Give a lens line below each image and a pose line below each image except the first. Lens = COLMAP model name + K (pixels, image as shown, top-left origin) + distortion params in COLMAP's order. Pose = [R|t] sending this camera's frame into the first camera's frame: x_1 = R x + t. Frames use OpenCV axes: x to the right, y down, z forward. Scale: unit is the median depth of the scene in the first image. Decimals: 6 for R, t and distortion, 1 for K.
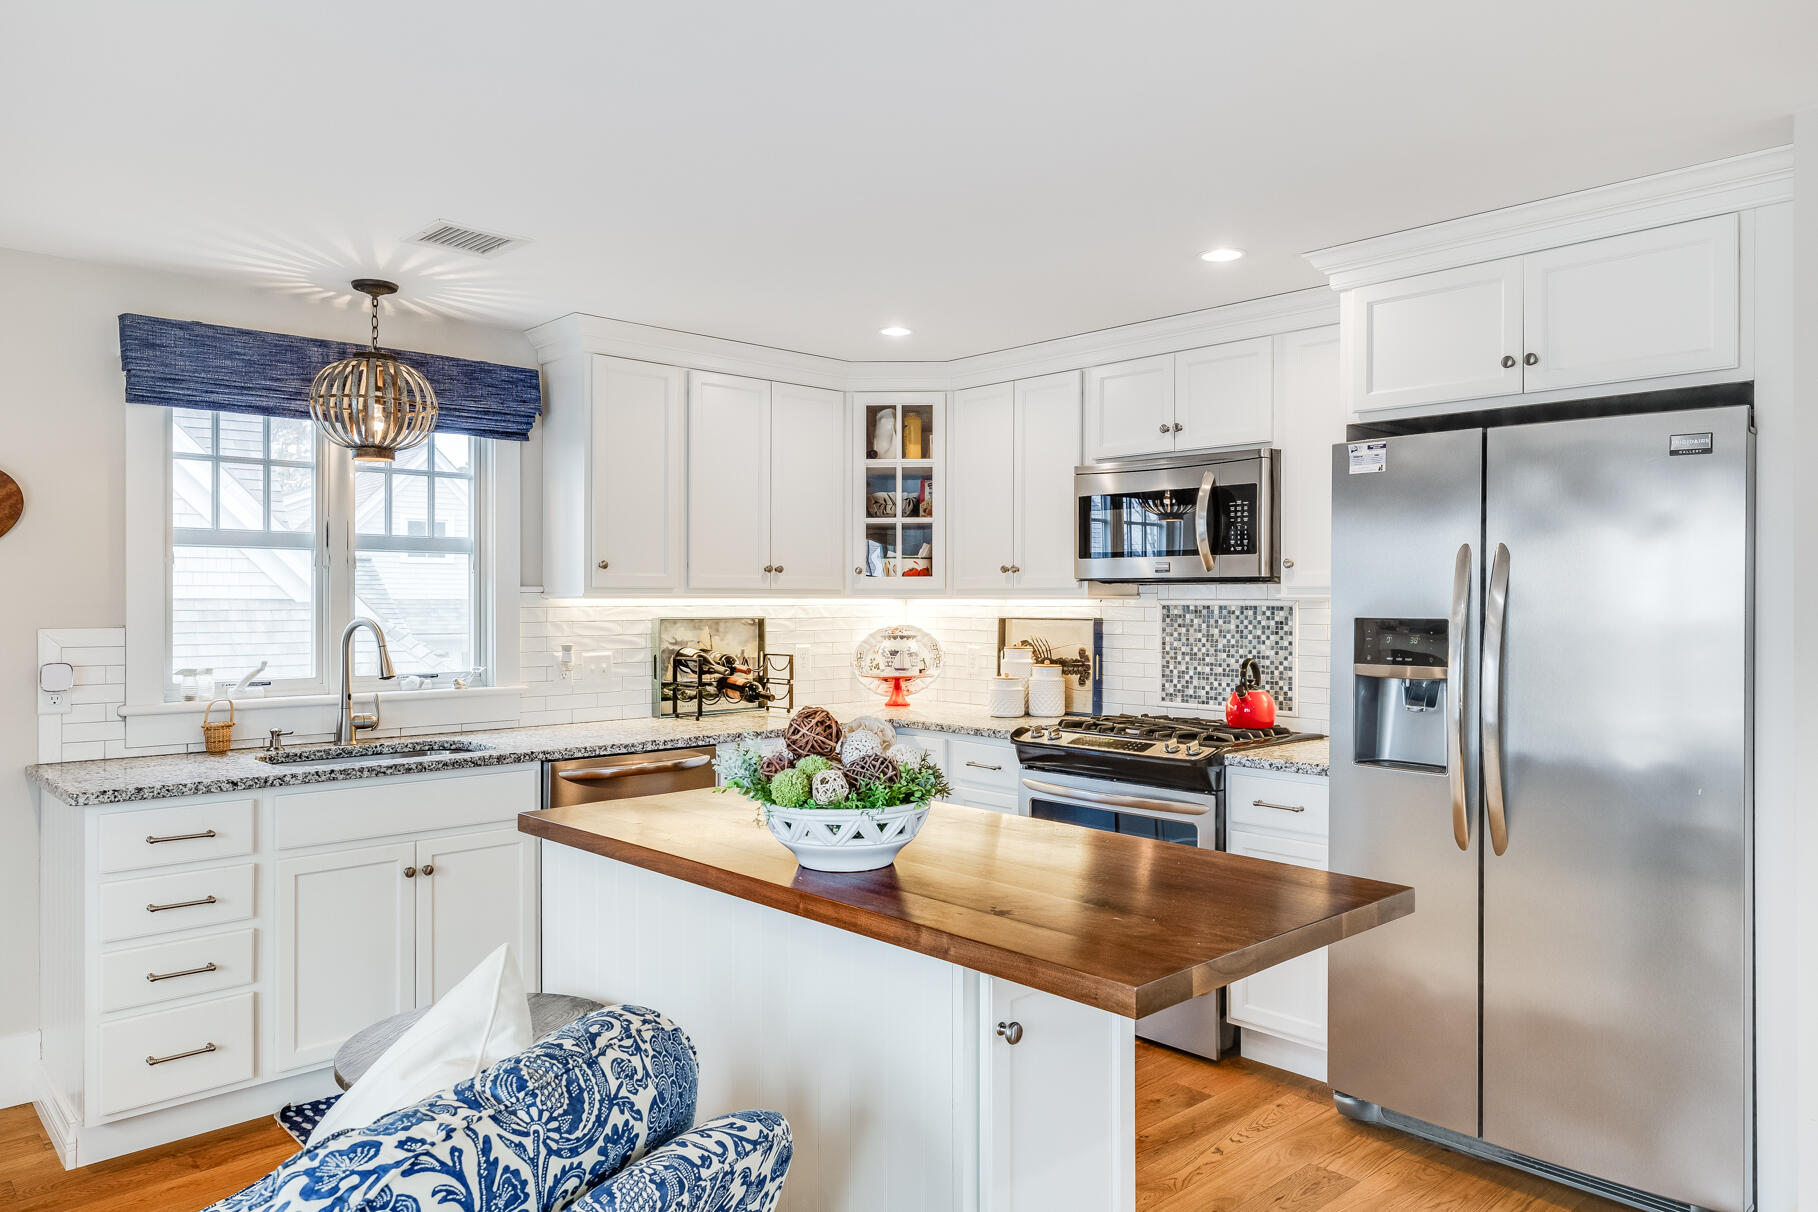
lens RADIAL K [[1203.0, 0, 904.5], [0, 1203.0, 604.3], [0, 0, 1]] dist [-0.001763, 0.000301]
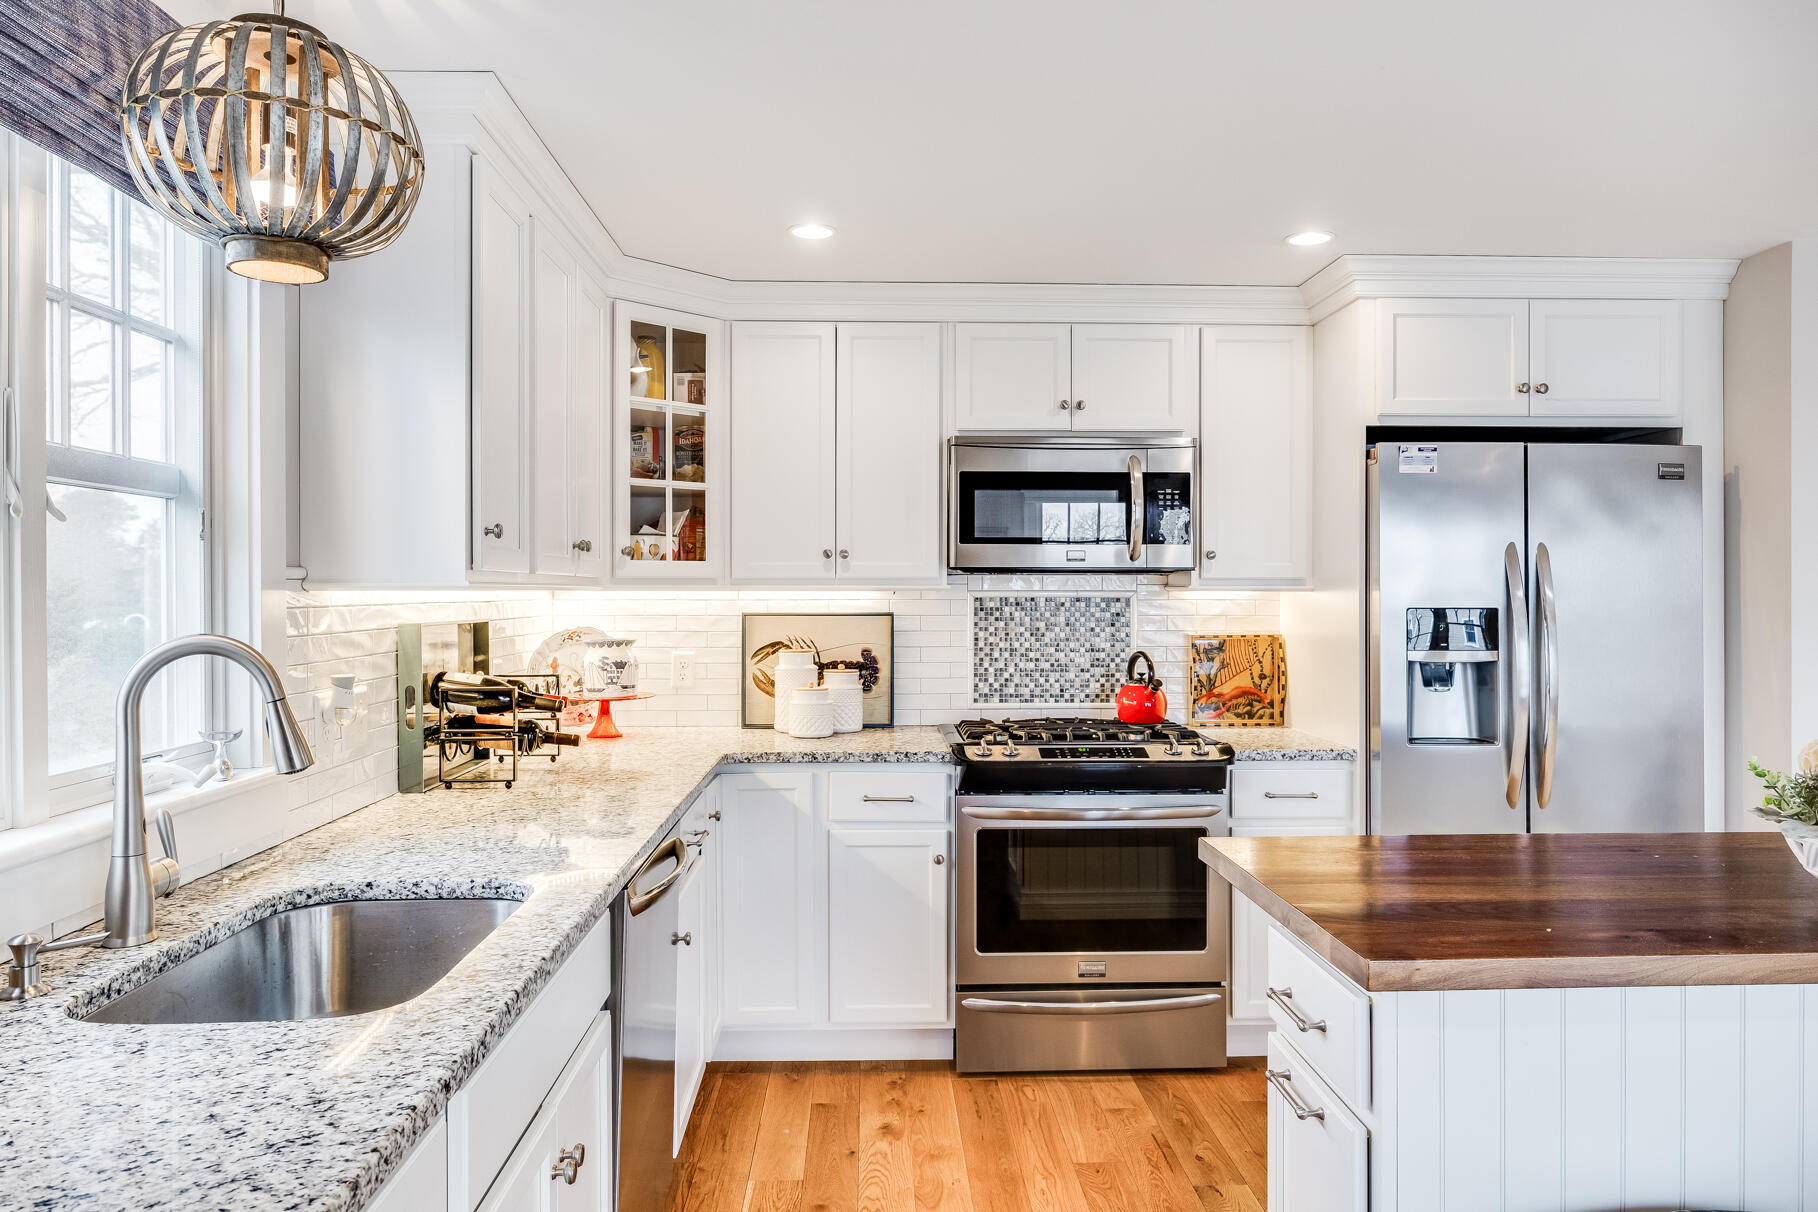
lens RADIAL K [[1203.0, 0, 906.5], [0, 1203.0, 600.9], [0, 0, 1]] dist [-0.001763, 0.000301]
pose [[0.657098, -0.007567, 0.753767, -0.526378], [0.004061, 0.999971, 0.006499, -0.002795], [-0.753794, -0.001210, 0.657110, 0.461959]]
